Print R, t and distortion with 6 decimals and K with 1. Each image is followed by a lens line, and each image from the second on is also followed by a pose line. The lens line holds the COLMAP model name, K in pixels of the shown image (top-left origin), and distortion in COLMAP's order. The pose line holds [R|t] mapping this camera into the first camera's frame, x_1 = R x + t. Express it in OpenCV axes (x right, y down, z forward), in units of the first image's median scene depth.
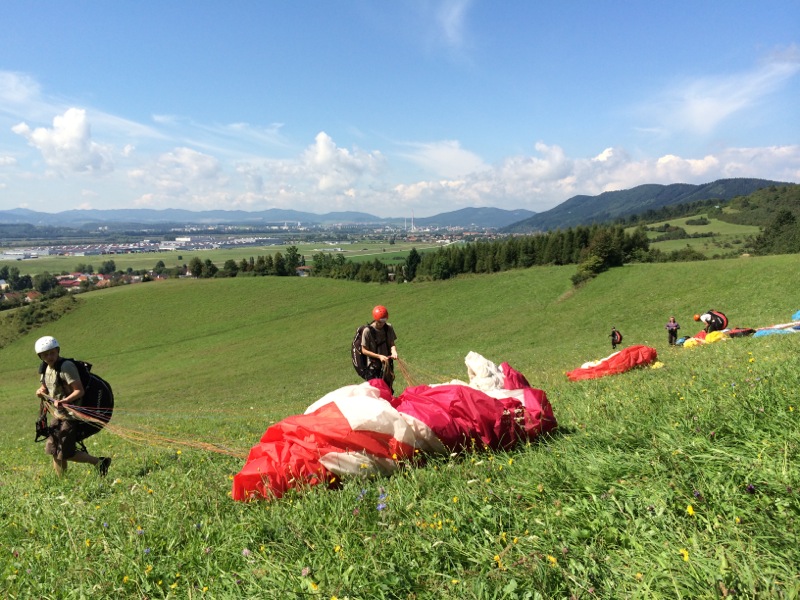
lens RADIAL K [[706.9, 0, 397.2], [0, 706.9, 301.2], [0, 0, 1]] dist [0.108933, -0.140529]
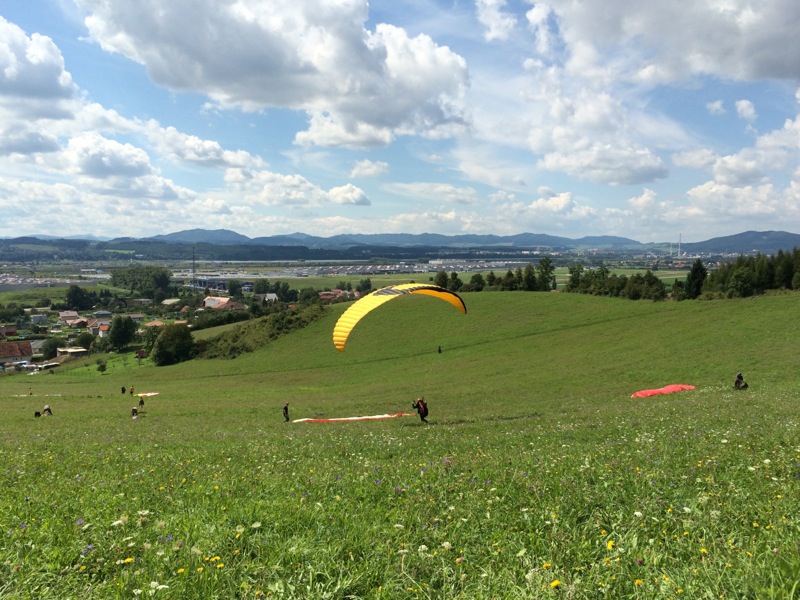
lens RADIAL K [[711.1, 0, 399.7], [0, 711.1, 303.4], [0, 0, 1]] dist [0.107675, -0.143355]
pose [[0.941292, 0.035087, -0.335765, -0.017358], [-0.047554, 0.998448, -0.028975, 0.013584], [0.334228, 0.043241, 0.941500, 0.101369]]
